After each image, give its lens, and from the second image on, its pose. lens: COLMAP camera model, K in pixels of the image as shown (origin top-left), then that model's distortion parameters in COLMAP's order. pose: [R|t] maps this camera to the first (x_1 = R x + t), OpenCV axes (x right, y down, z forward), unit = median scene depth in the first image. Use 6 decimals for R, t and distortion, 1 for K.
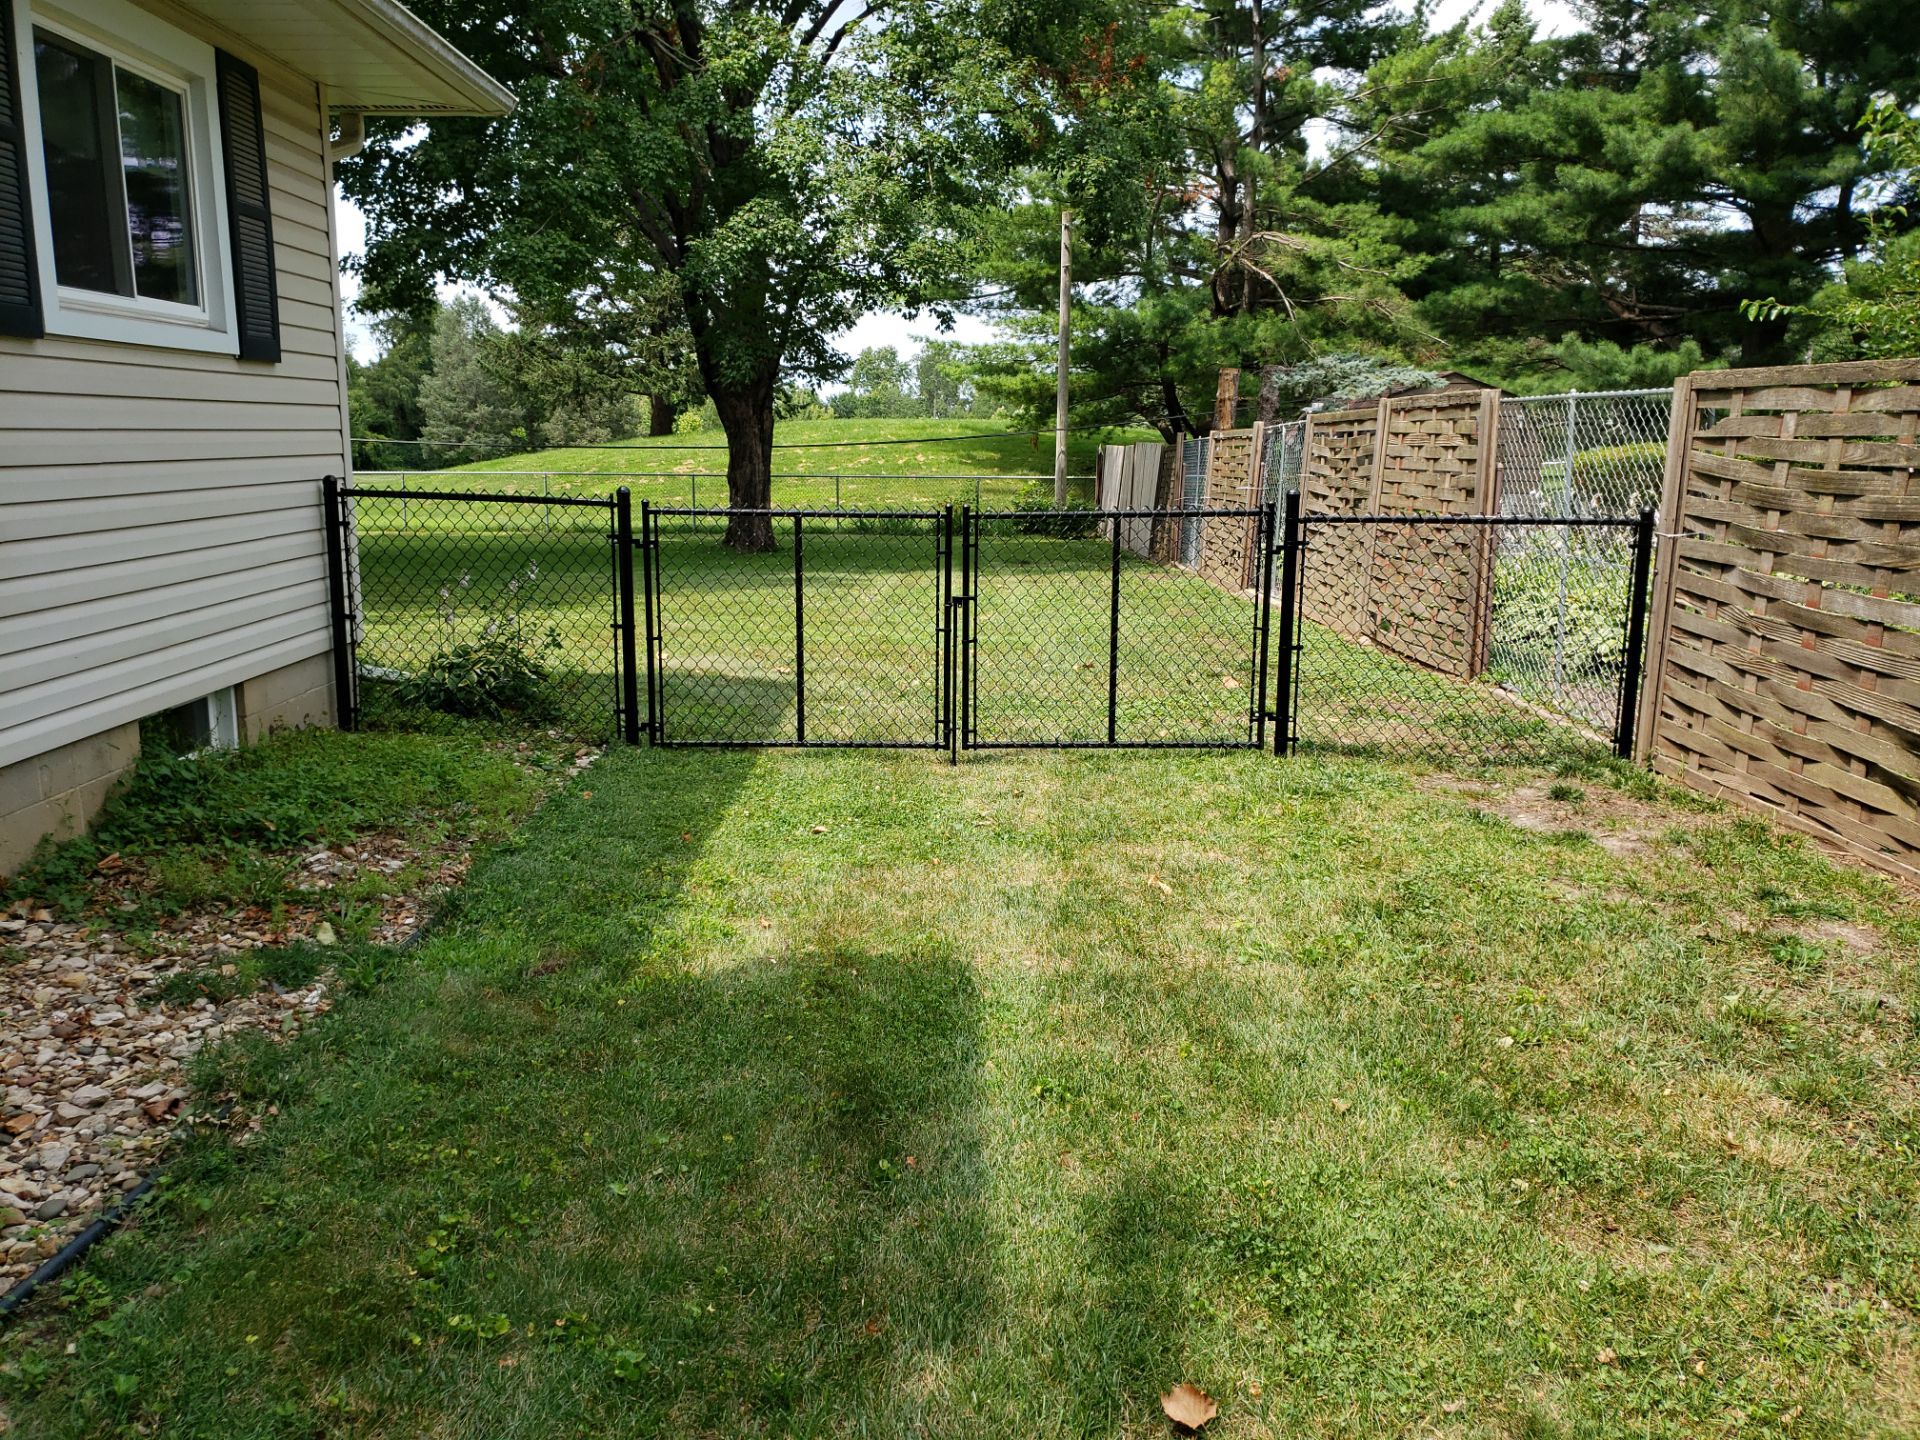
lens RADIAL K [[1528.8, 0, 968.1], [0, 1528.8, 731.4], [0, 0, 1]] dist [-0.038768, 0.006744]
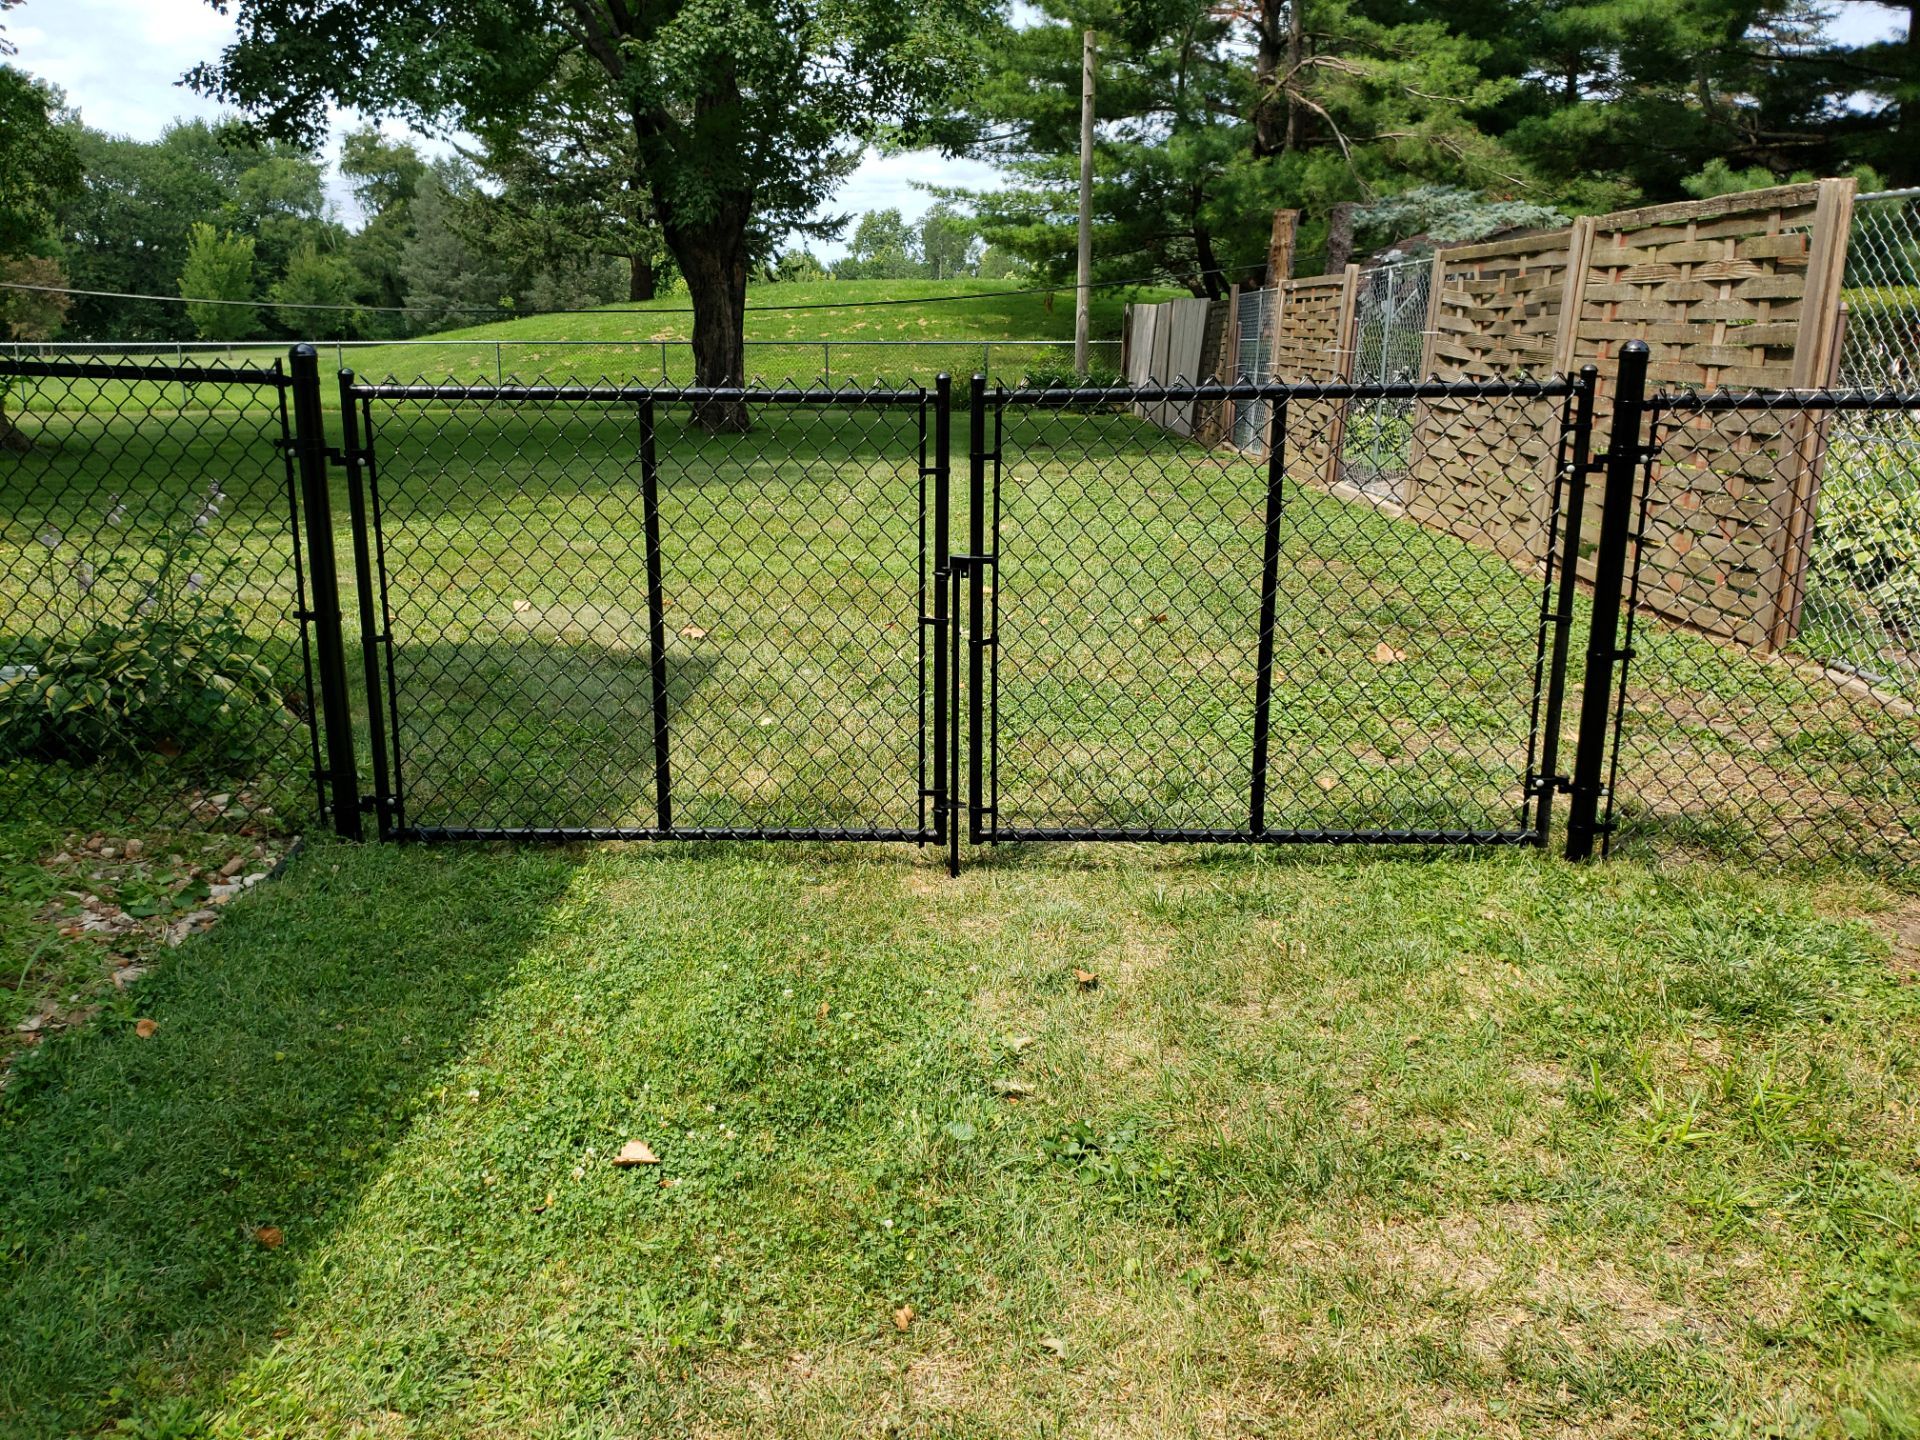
lens RADIAL K [[1528.8, 0, 946.1], [0, 1528.8, 707.9], [0, 0, 1]] dist [-0.038768, 0.006744]
pose [[0.999812, -0.001433, -0.019322, -0.001004], [0.002732, 0.997724, 0.067374, -0.037158], [0.019182, -0.067414, 0.997541, 0.251462]]
